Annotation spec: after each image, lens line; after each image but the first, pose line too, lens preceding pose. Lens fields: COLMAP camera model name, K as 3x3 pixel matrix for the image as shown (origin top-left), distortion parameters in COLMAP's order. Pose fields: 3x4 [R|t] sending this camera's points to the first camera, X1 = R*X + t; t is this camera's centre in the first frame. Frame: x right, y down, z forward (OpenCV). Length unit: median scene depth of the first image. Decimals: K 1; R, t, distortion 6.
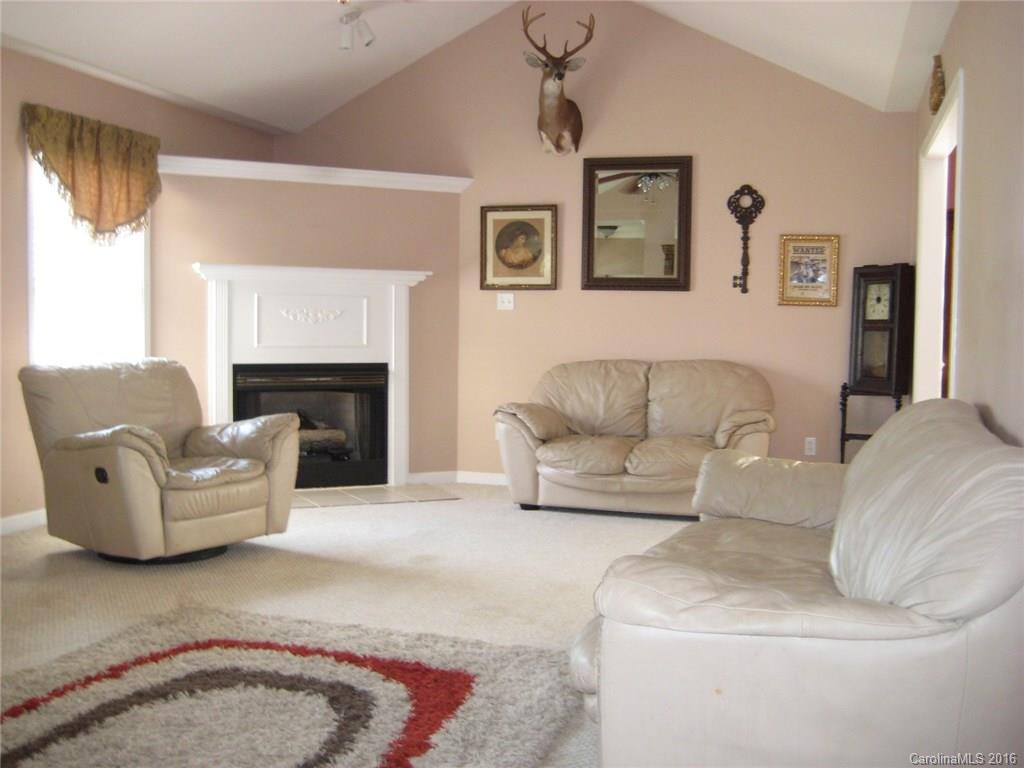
lens RADIAL K [[1068.9, 0, 502.6], [0, 1068.9, 381.7], [0, 0, 1]] dist [-0.150170, 0.193888]
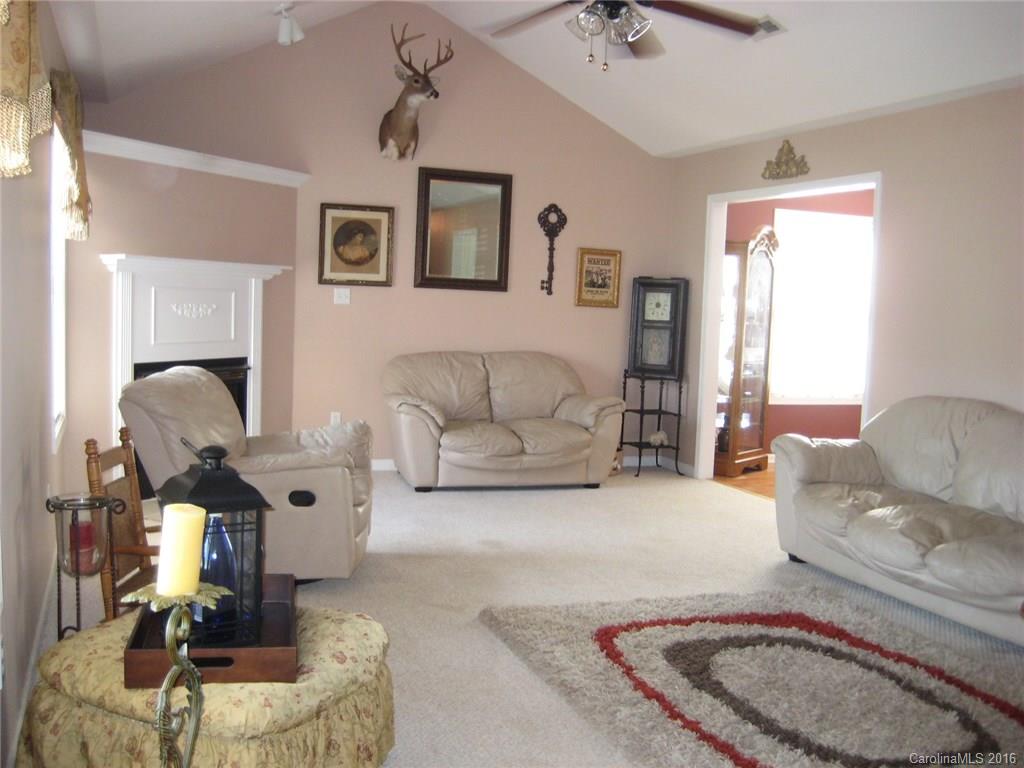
lens RADIAL K [[1068.9, 0, 502.6], [0, 1068.9, 381.7], [0, 0, 1]] dist [-0.150170, 0.193888]
pose [[0.791372, -0.029605, 0.610618, -0.565579], [0.003434, 0.999026, 0.043986, -0.040405], [-0.611326, -0.032713, 0.790703, 0.083819]]
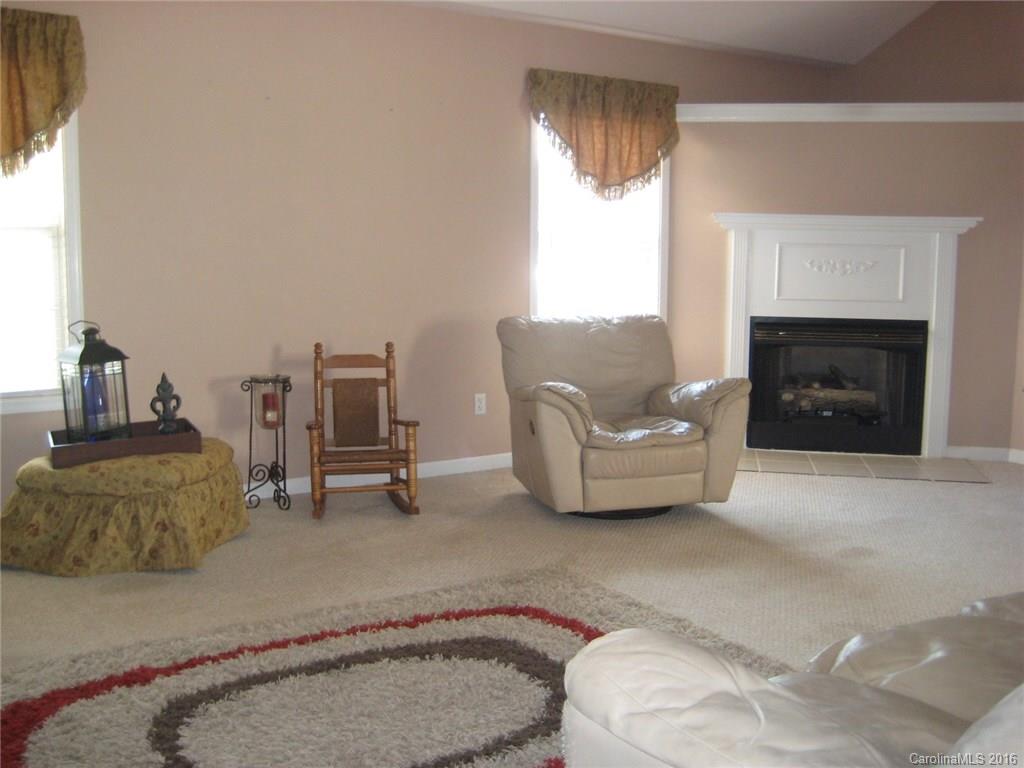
lens RADIAL K [[1068.9, 0, 502.6], [0, 1068.9, 381.7], [0, 0, 1]] dist [-0.150170, 0.193888]
pose [[0.783177, 0.072832, -0.617519, 0.171637], [-0.029828, 0.996374, 0.079685, -0.028190], [0.621083, -0.043988, 0.782509, 0.101298]]
